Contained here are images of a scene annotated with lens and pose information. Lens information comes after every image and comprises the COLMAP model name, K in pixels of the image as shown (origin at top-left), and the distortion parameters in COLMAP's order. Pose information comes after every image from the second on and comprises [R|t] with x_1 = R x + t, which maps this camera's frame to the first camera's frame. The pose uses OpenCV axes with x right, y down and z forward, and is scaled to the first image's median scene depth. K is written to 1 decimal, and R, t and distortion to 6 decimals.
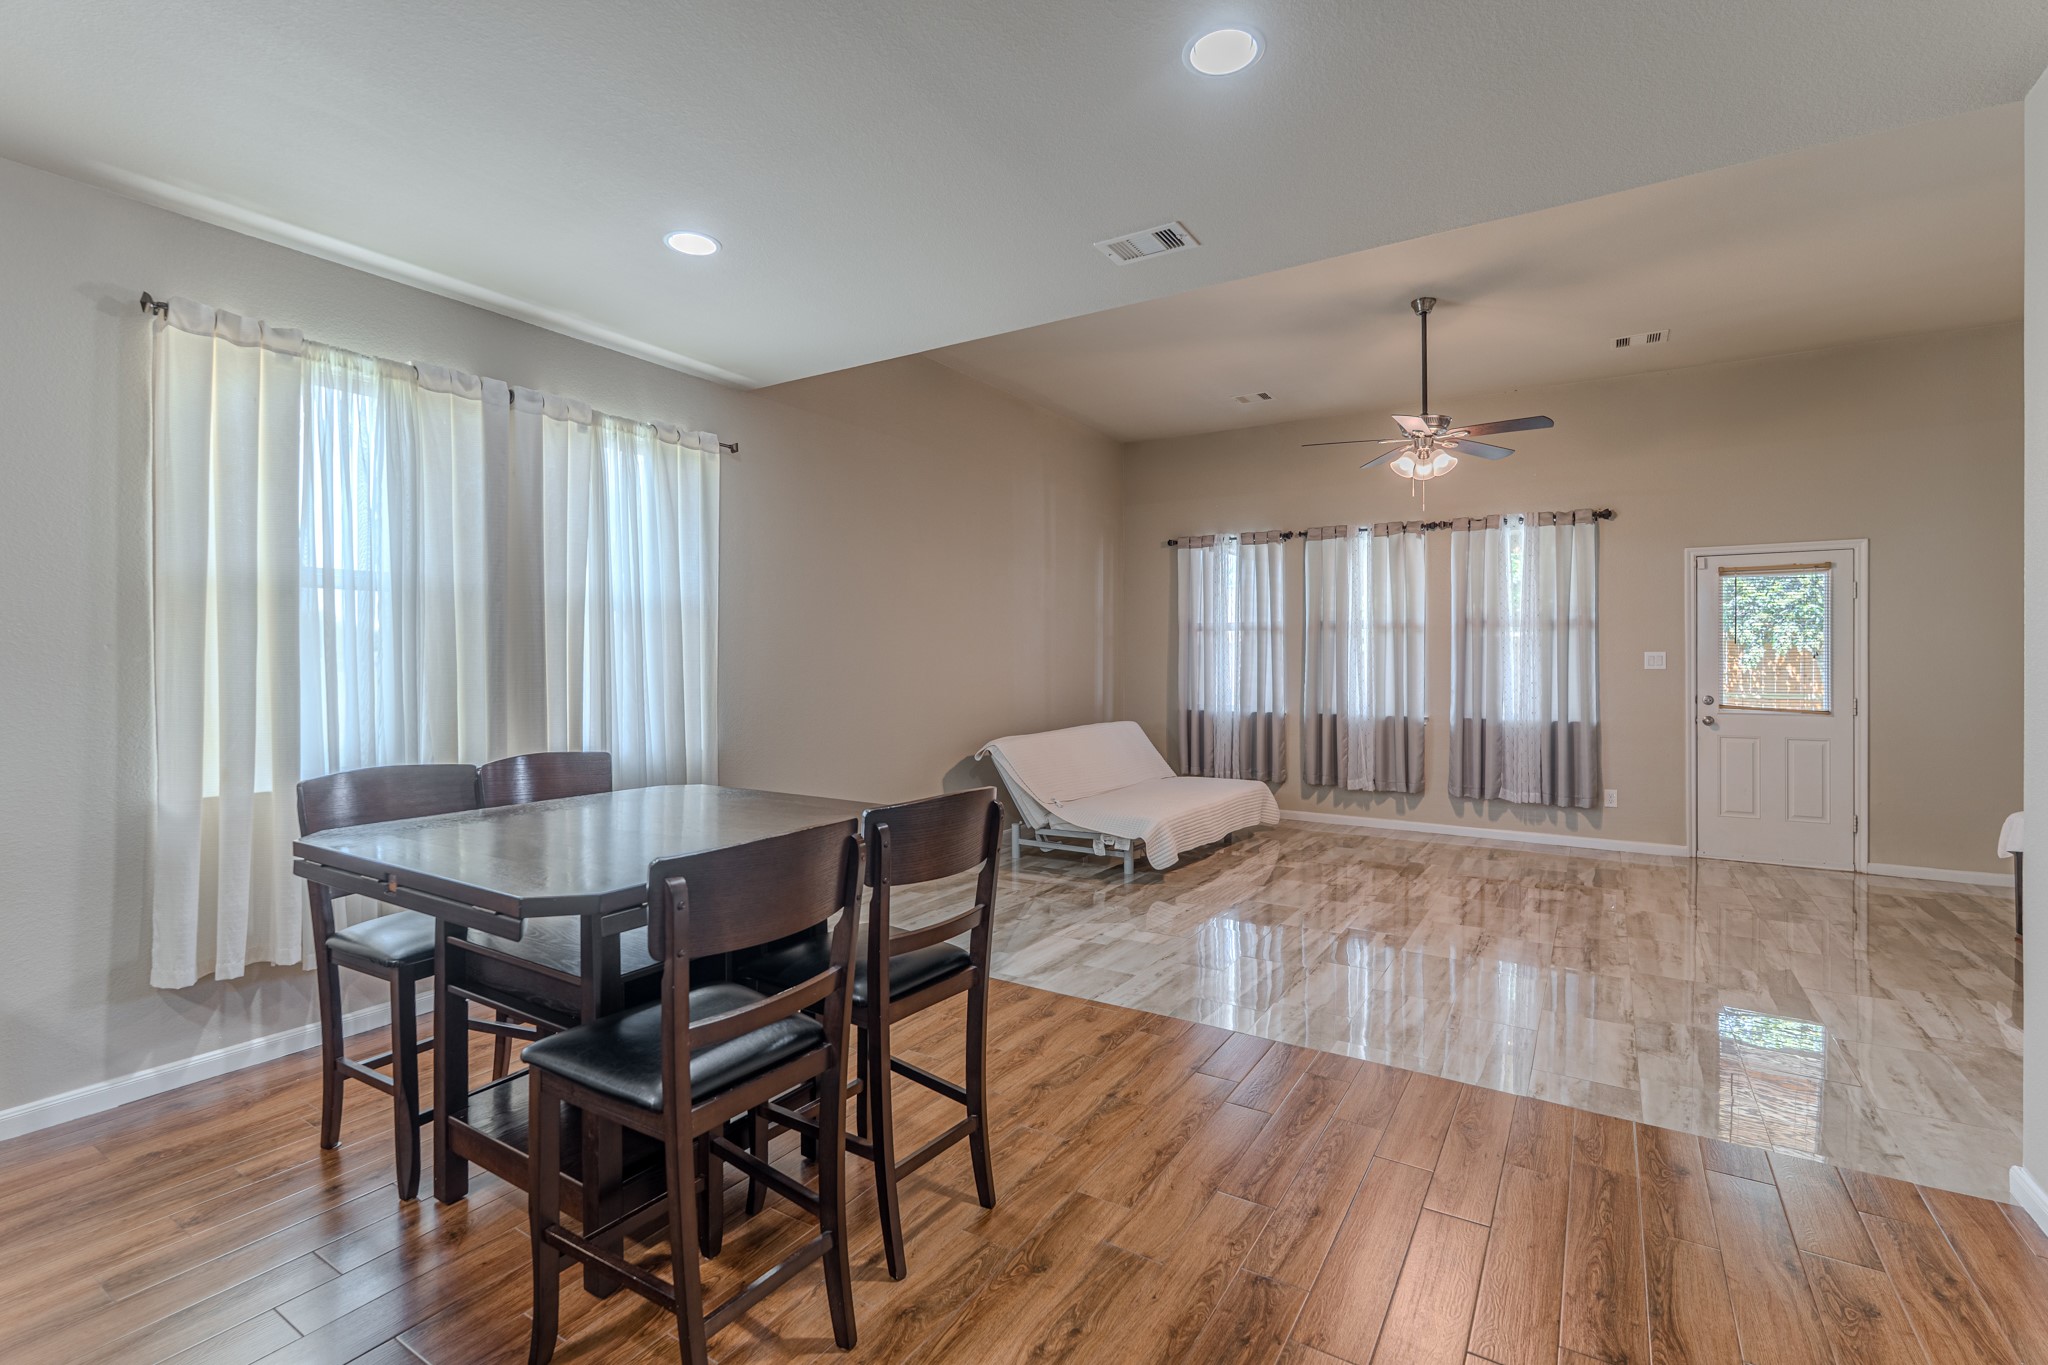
lens RADIAL K [[927.5, 0, 1025.2], [0, 927.5, 668.2], [0, 0, 1]] dist [-0.001202, -0.000107]
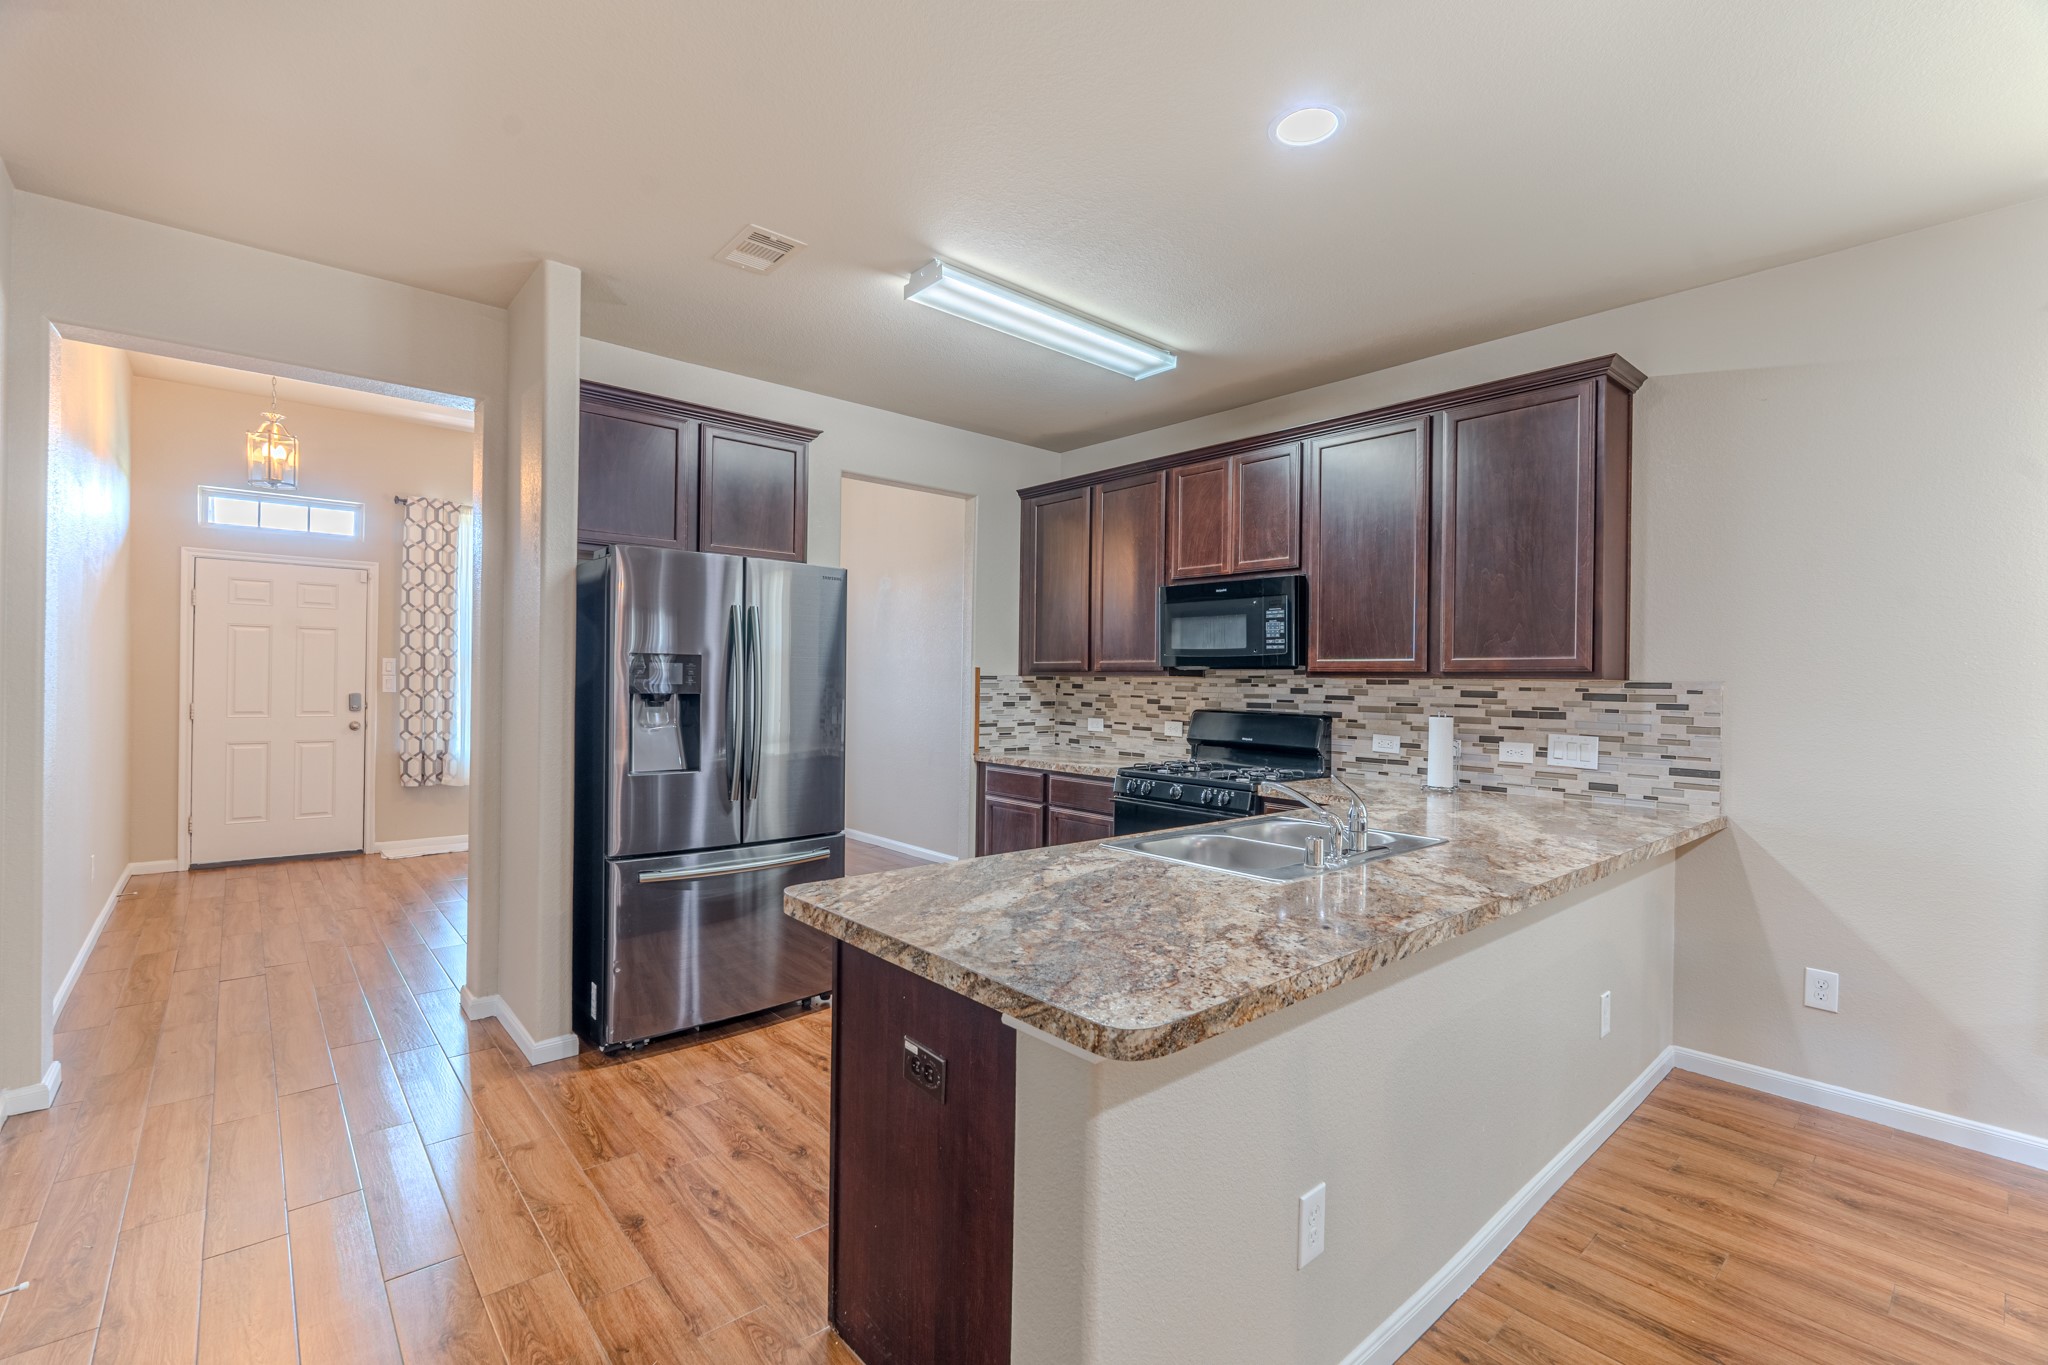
lens RADIAL K [[890.9, 0, 1024.0], [0, 890.9, 682.5], [0, 0, 1]] dist [-0.003158, 0.000017]
pose [[-0.281002, -0.002852, -0.959703, 0.113332], [-0.022225, 0.999747, 0.003536, 0.001091], [0.959450, 0.022323, -0.280995, 0.170352]]
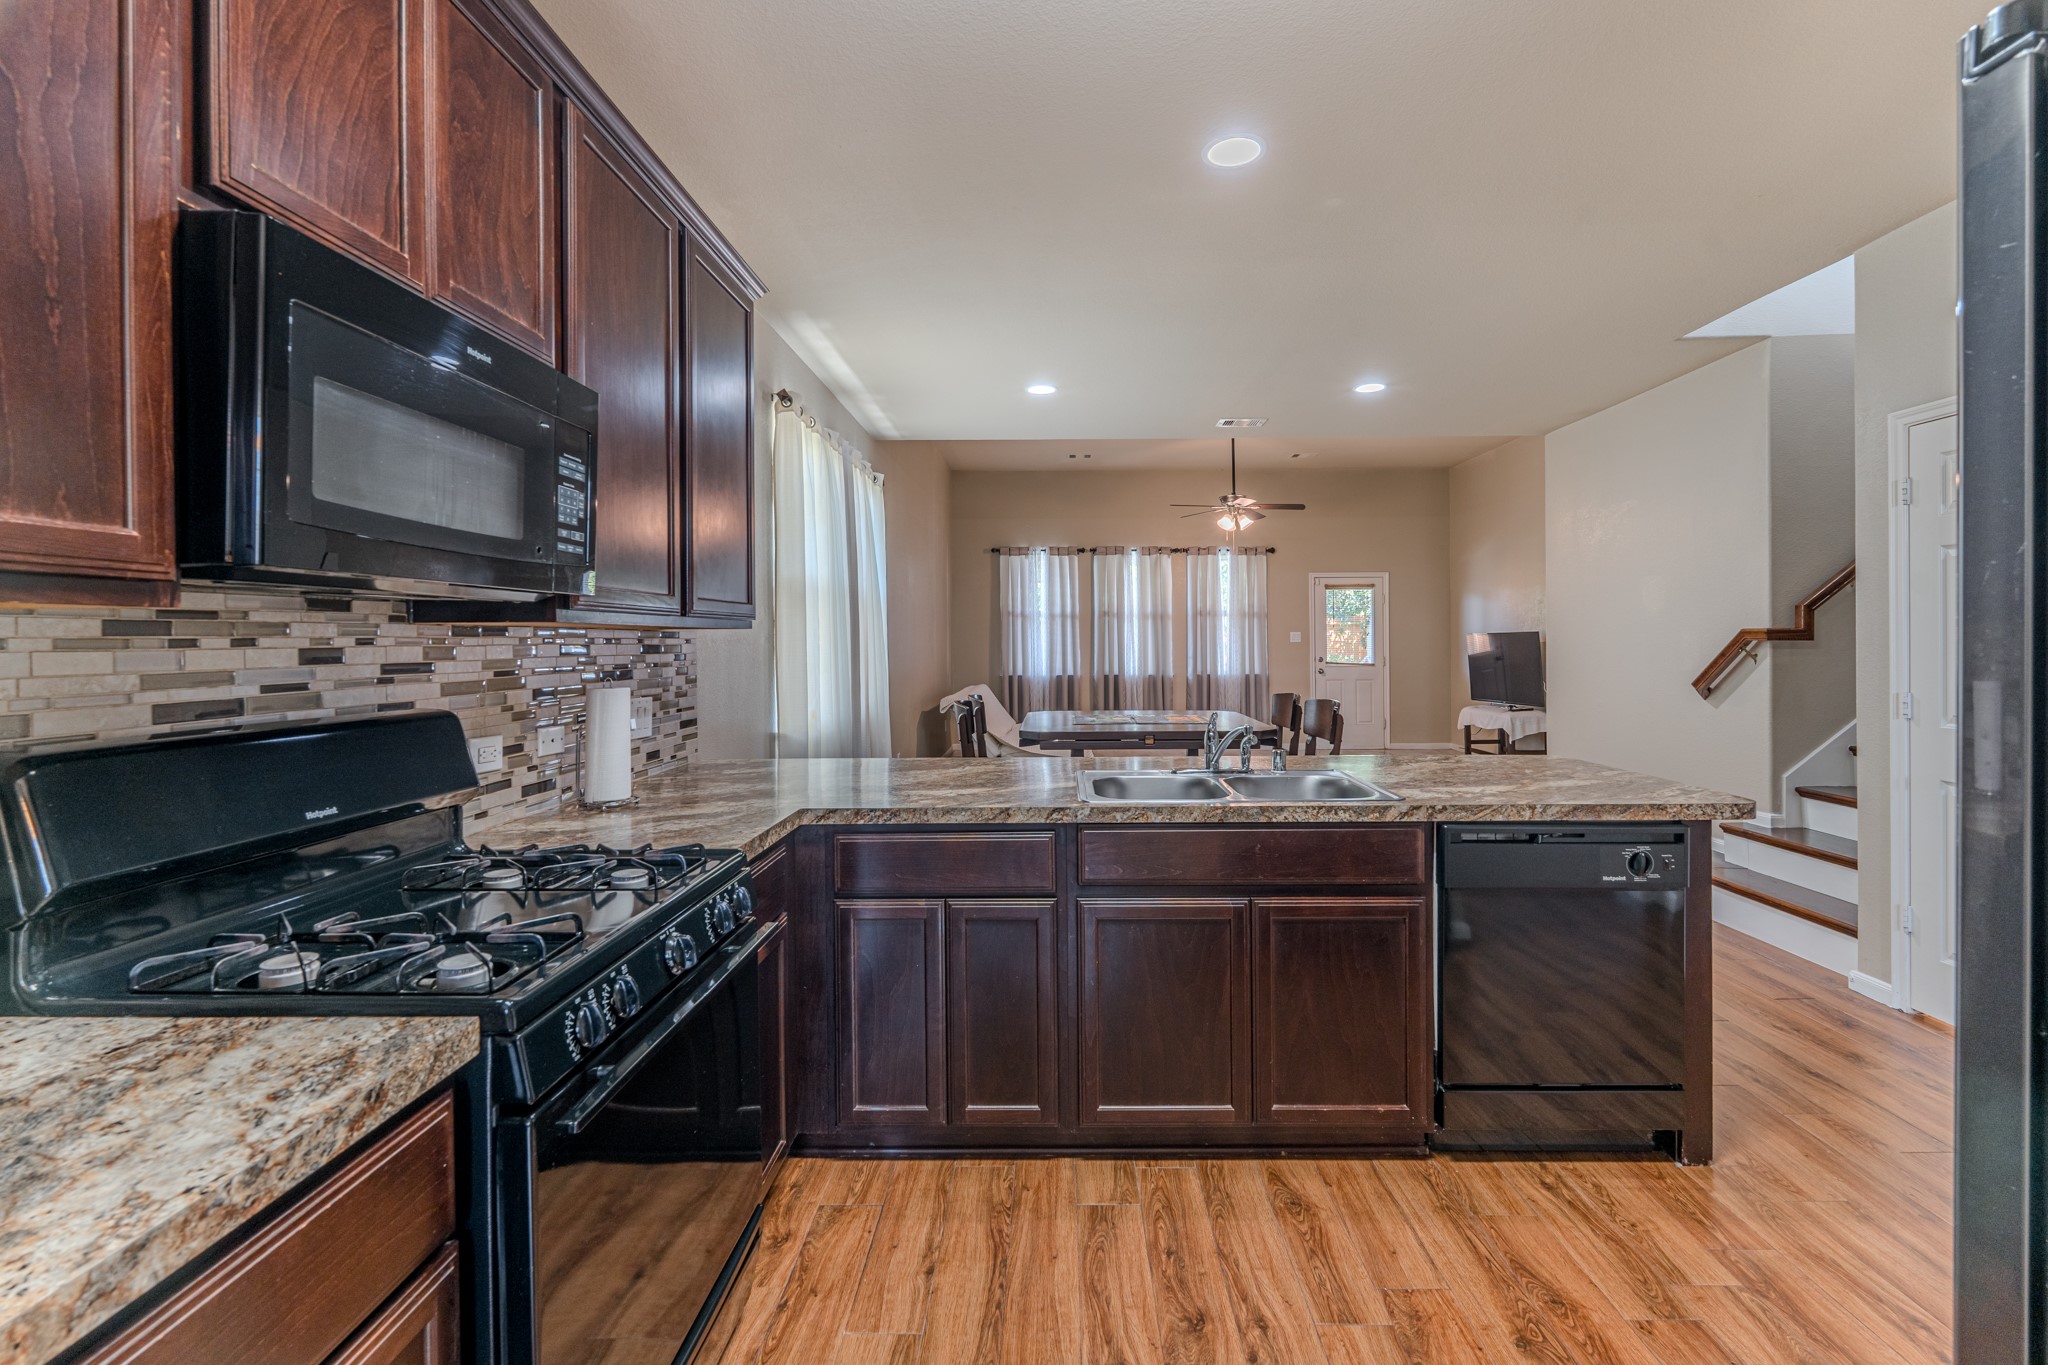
lens RADIAL K [[916.7, 0, 1030.1], [0, 916.7, 640.3], [0, 0, 1]] dist [-0.000774, -0.000049]
pose [[0.858950, -0.004611, 0.512039, -0.984204], [0.009088, 0.999939, -0.006239, 0.006115], [-0.511979, 0.010013, 0.858939, -0.331565]]
